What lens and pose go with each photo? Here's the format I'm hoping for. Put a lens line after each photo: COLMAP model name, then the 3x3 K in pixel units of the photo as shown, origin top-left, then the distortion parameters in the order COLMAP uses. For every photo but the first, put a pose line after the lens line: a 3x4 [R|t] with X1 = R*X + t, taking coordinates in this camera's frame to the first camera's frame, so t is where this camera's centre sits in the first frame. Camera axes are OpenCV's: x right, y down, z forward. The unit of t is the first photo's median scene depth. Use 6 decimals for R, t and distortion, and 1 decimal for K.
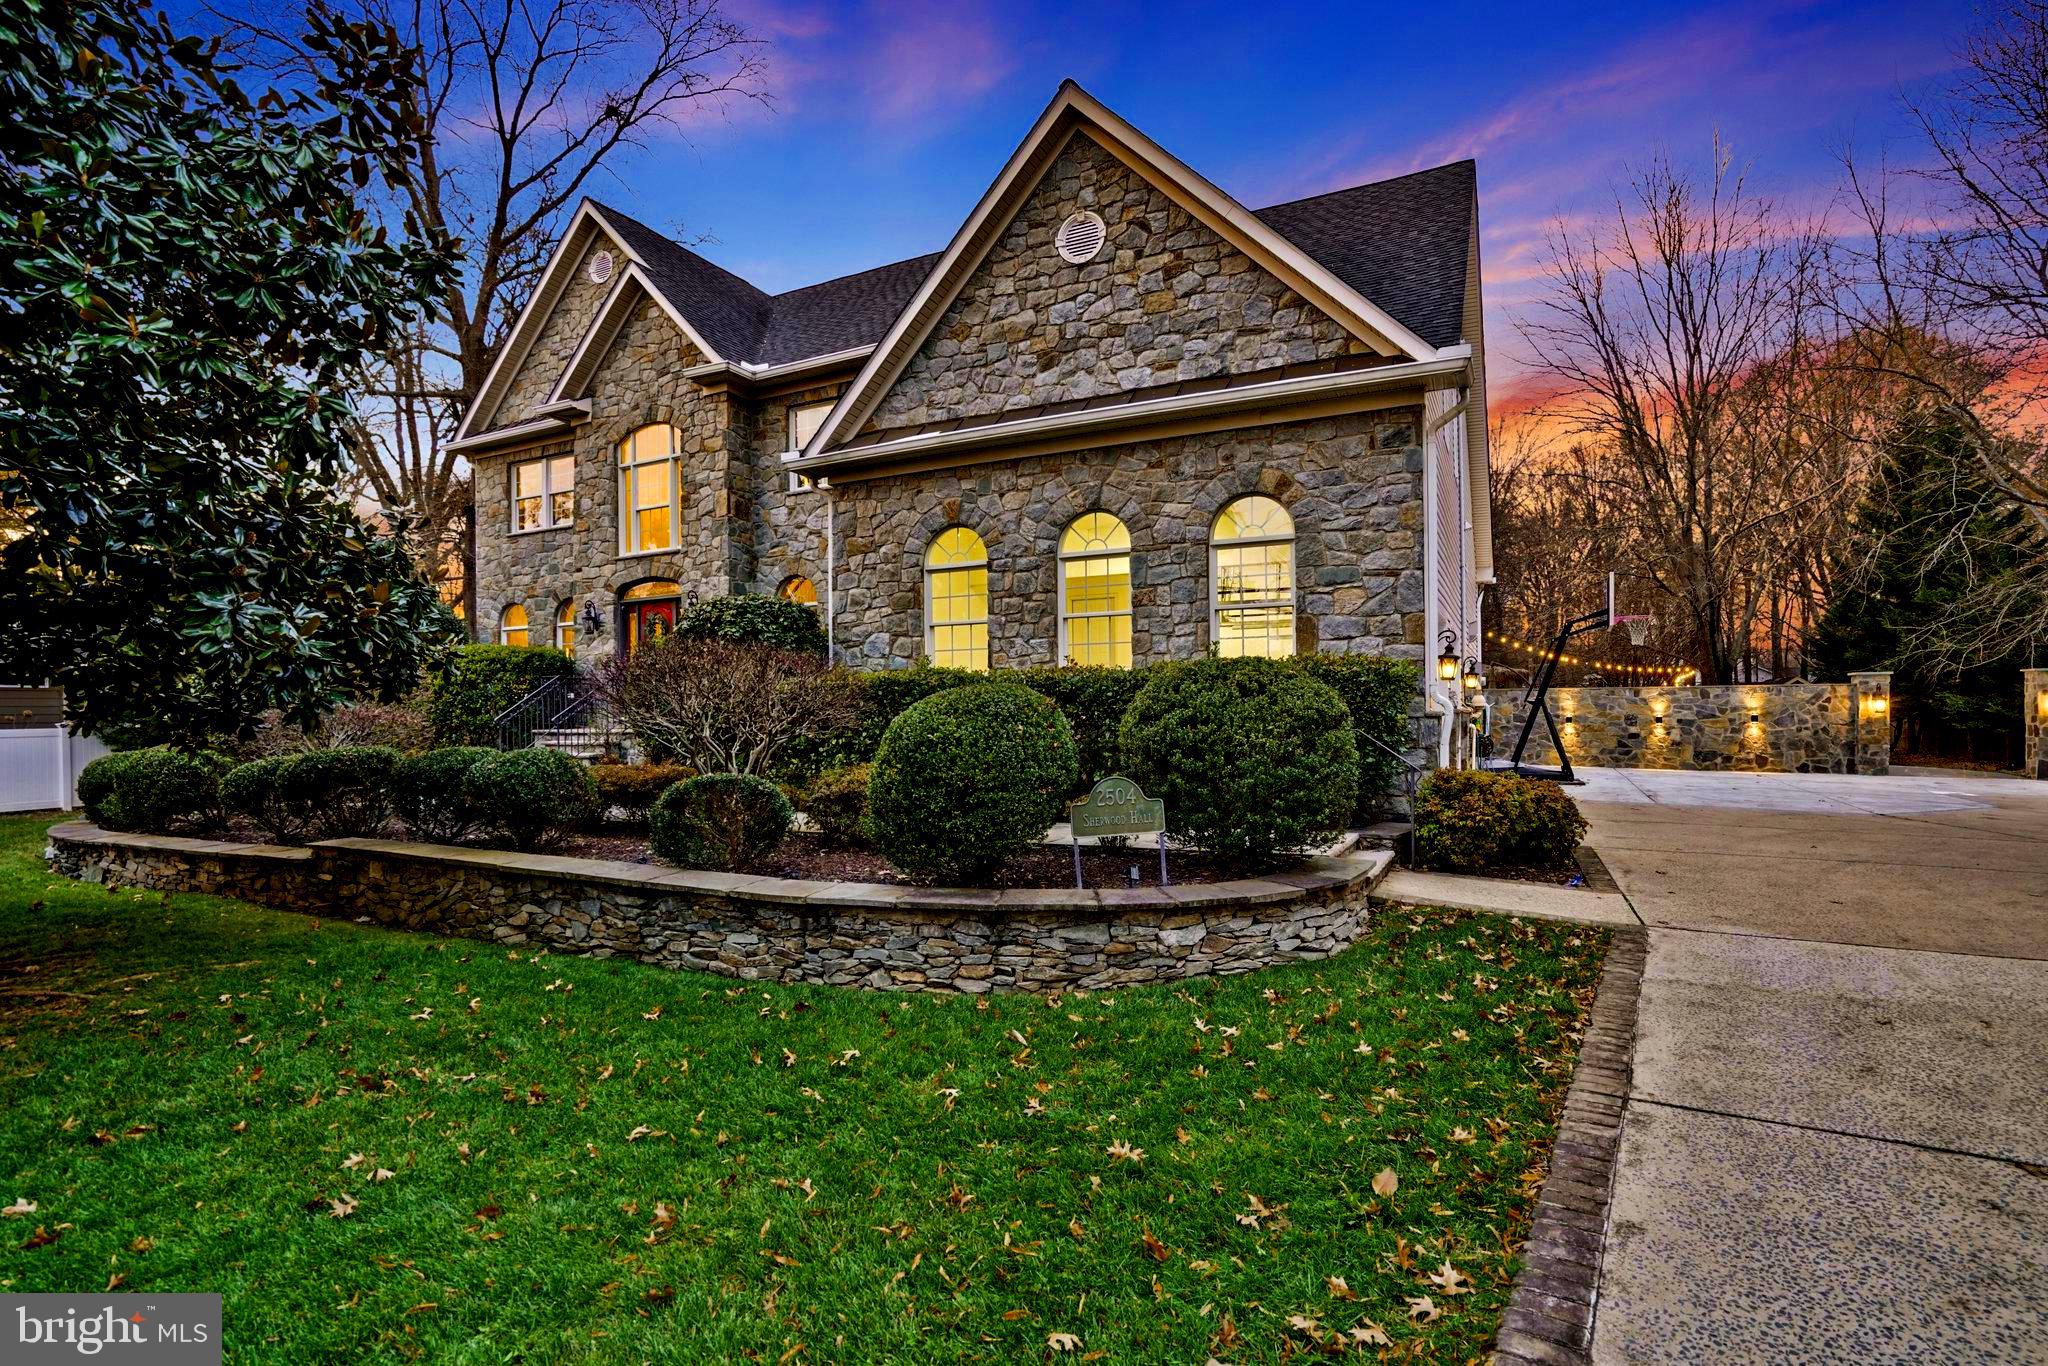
lens RADIAL K [[1021.2, 0, 1018.7], [0, 1021.2, 720.6], [0, 0, 1]] dist [-0.030372, 0.000962]
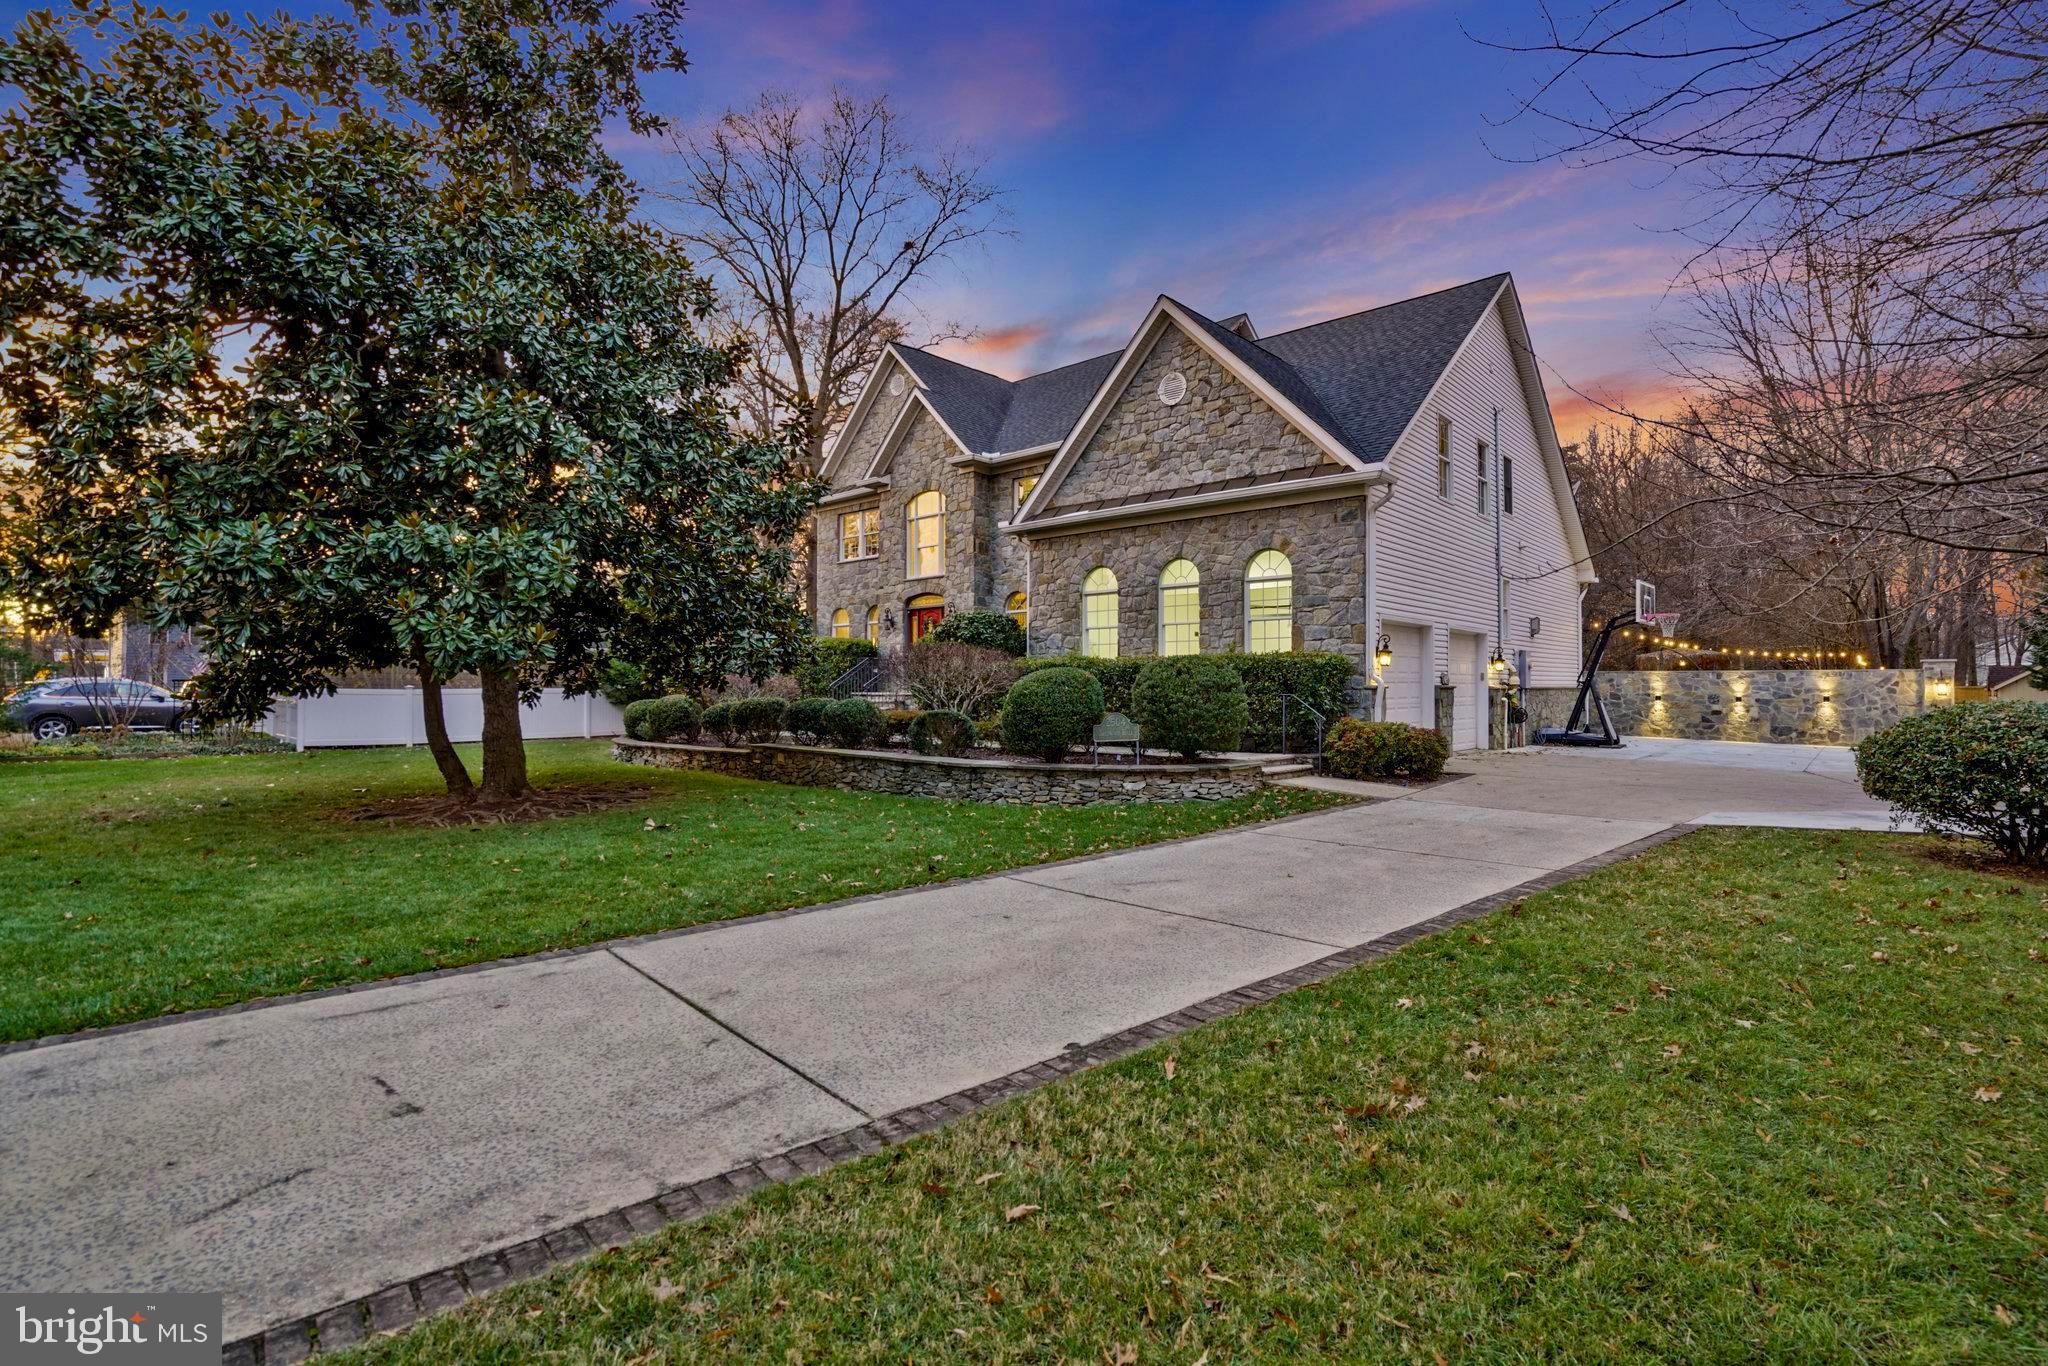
lens RADIAL K [[969.0, 0, 1024.0], [0, 969.0, 683.0], [0, 0, 1]] dist [-0.000448, 0.000050]
pose [[0.964917, 0.011423, -0.262308, 0.220765], [-0.015107, 0.999814, -0.012031, 0.010741], [0.262121, 0.015571, 0.964909, -0.487858]]
